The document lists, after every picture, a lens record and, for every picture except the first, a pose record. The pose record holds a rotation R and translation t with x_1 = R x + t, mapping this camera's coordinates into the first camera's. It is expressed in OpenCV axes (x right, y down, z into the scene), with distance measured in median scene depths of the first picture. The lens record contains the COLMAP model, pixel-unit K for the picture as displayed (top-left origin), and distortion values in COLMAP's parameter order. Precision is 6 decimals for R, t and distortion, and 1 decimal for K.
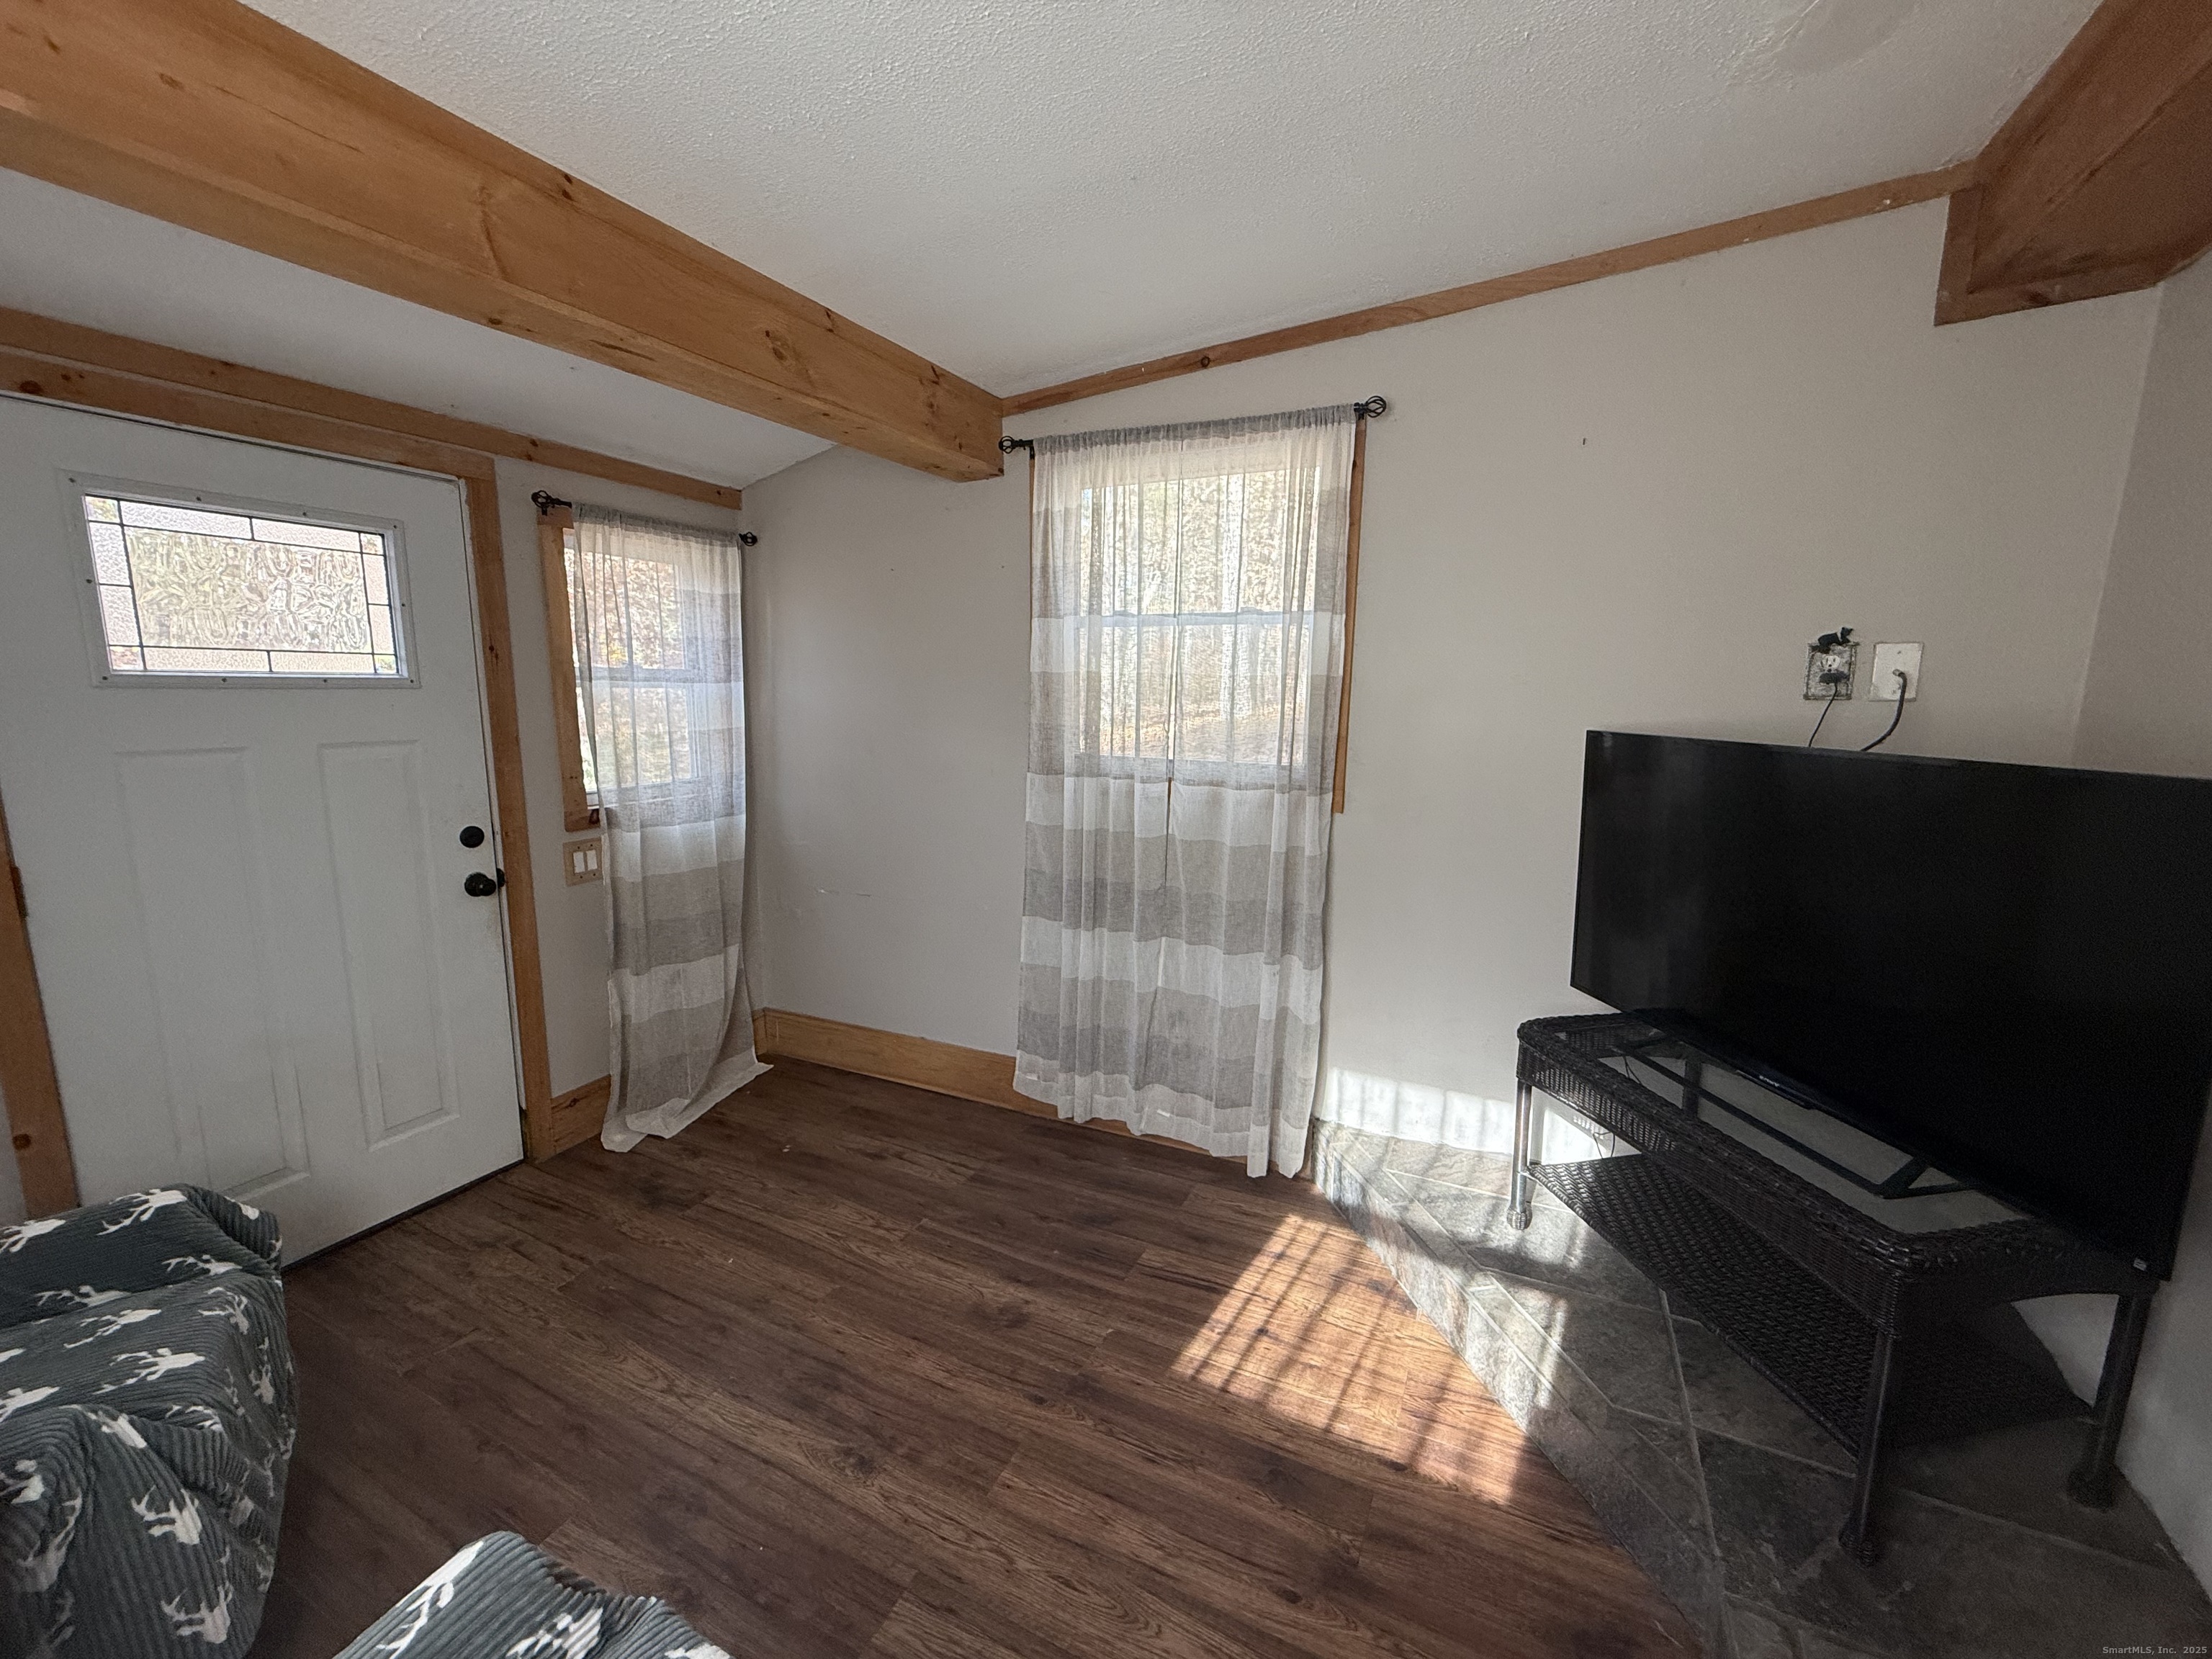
lens RADIAL K [[881.0, 0, 1113.1], [0, 881.0, 824.8], [0, 0, 1]] dist [0.000217, -0.000528]
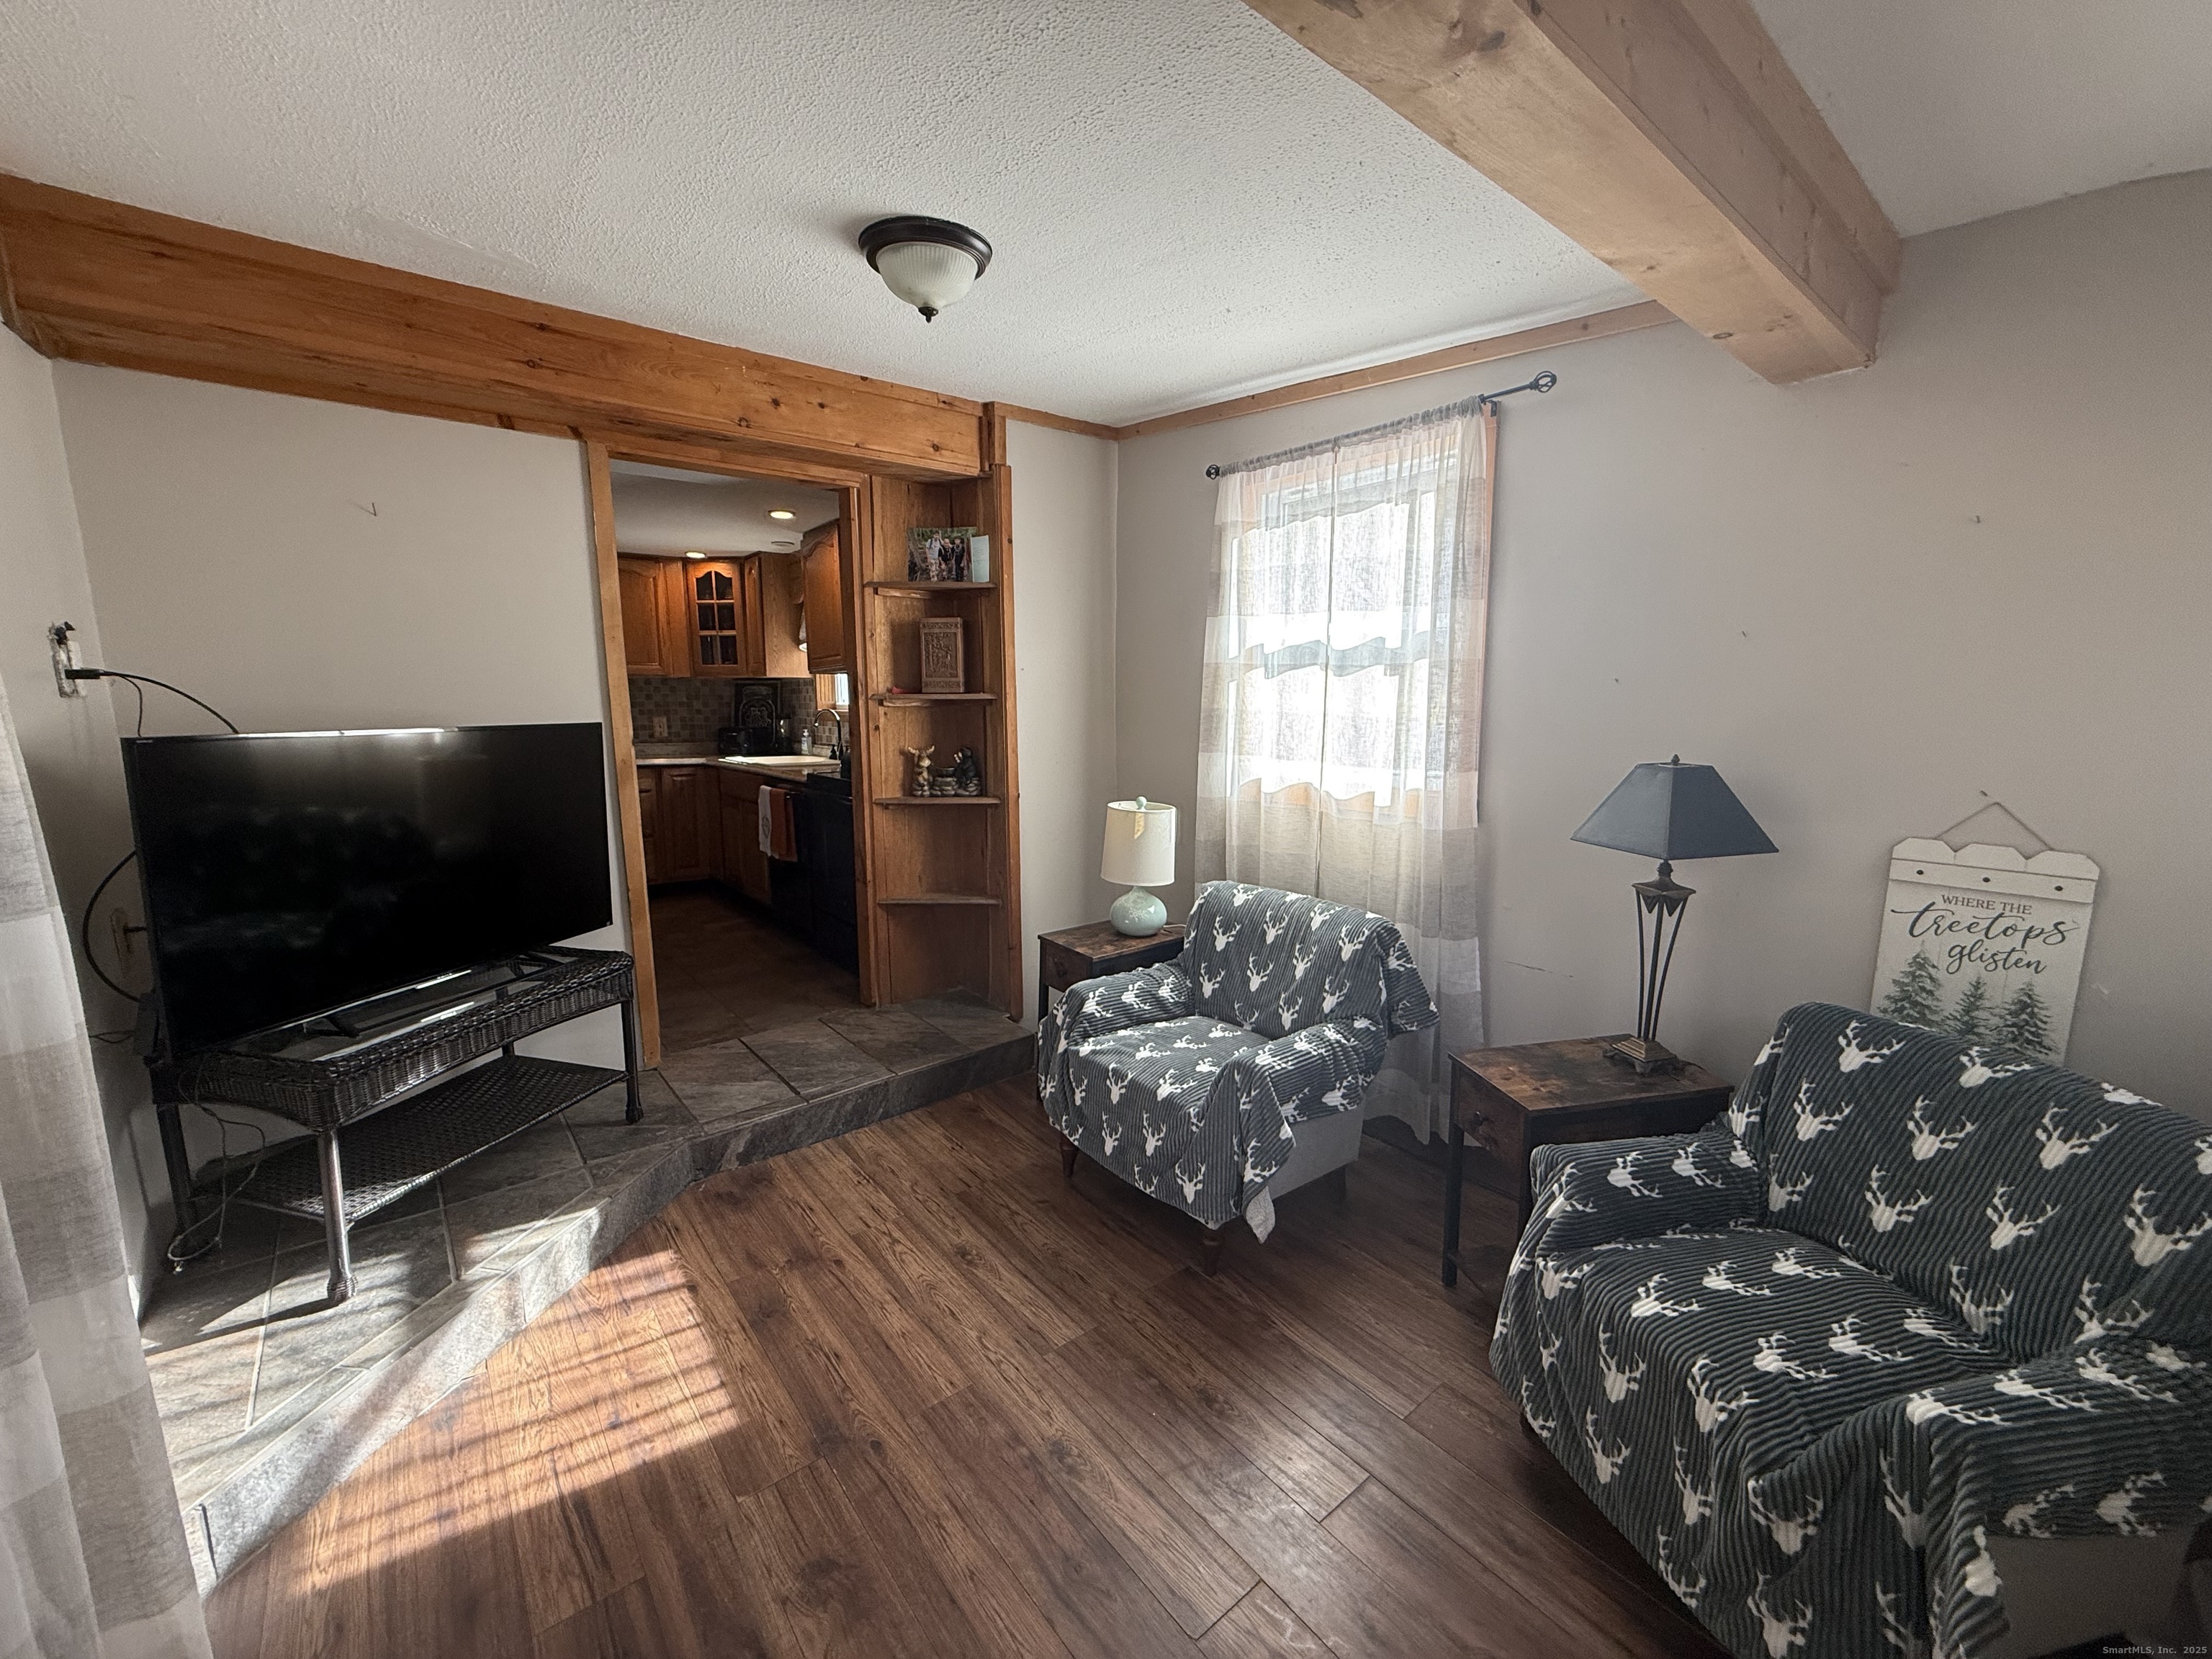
lens RADIAL K [[881.0, 0, 1100.2], [0, 881.0, 829.7], [0, 0, 1]] dist [0.000217, -0.000528]
pose [[-0.907837, -0.071389, 0.413203, -0.615871], [0.060882, 0.952519, 0.298329, -0.226263], [-0.414881, 0.295991, -0.860386, 1.458917]]
